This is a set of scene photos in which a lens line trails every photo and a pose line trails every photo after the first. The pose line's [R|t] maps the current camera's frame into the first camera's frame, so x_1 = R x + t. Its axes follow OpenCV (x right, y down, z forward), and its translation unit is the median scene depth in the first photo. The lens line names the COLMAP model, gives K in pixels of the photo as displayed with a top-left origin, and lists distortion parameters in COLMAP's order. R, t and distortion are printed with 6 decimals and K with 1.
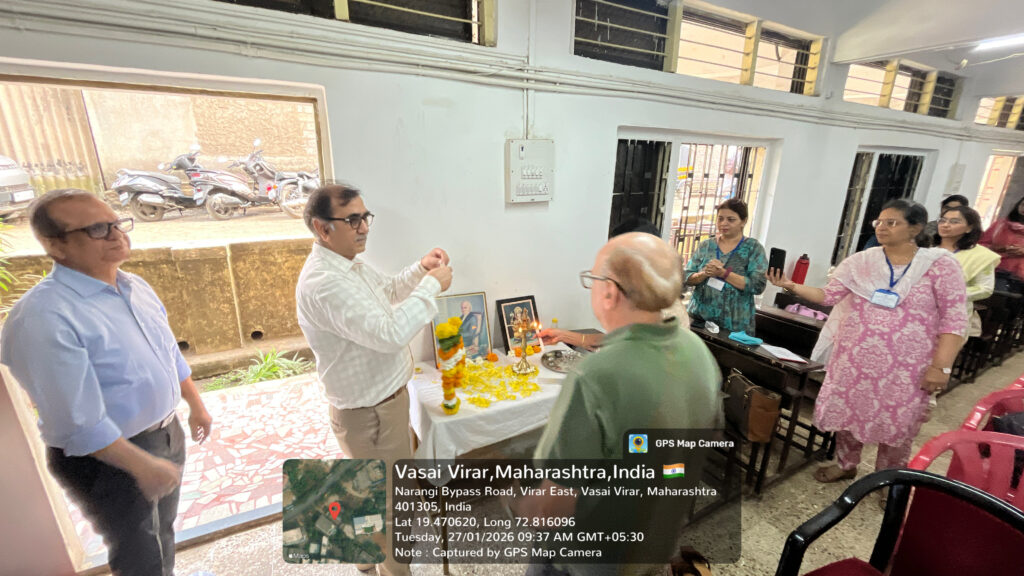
lens RADIAL K [[408.7, 0, 512.1], [0, 408.7, 287.4], [0, 0, 1]] dist [-0.002248, 0.000866]
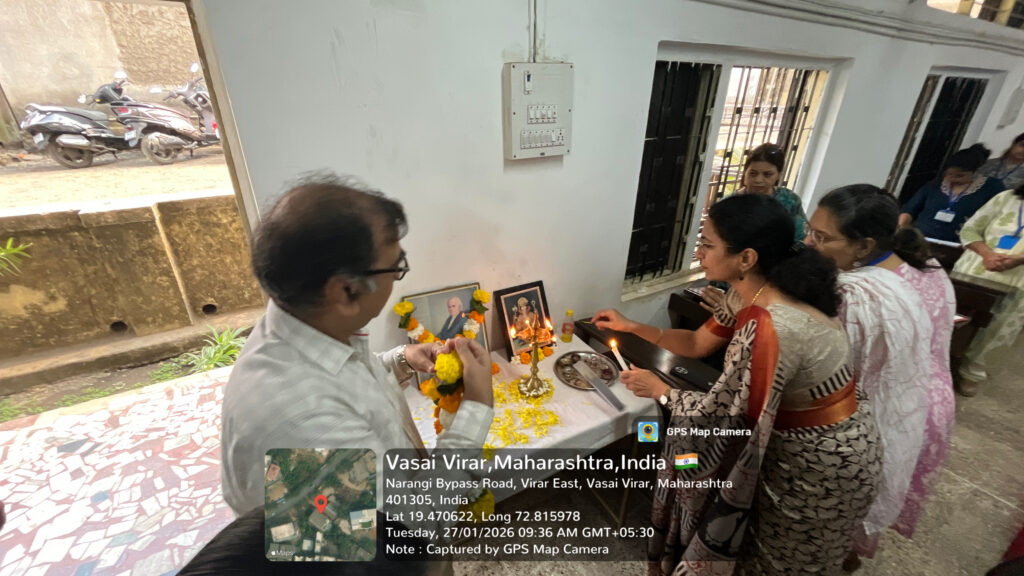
lens RADIAL K [[408.7, 0, 509.4], [0, 408.7, 286.8], [0, 0, 1]] dist [-0.002248, 0.000866]
pose [[0.999279, -0.024493, 0.029012, -0.021480], [0.019630, 0.987336, 0.157424, -0.063786], [-0.032501, -0.156741, 0.987105, 0.170074]]
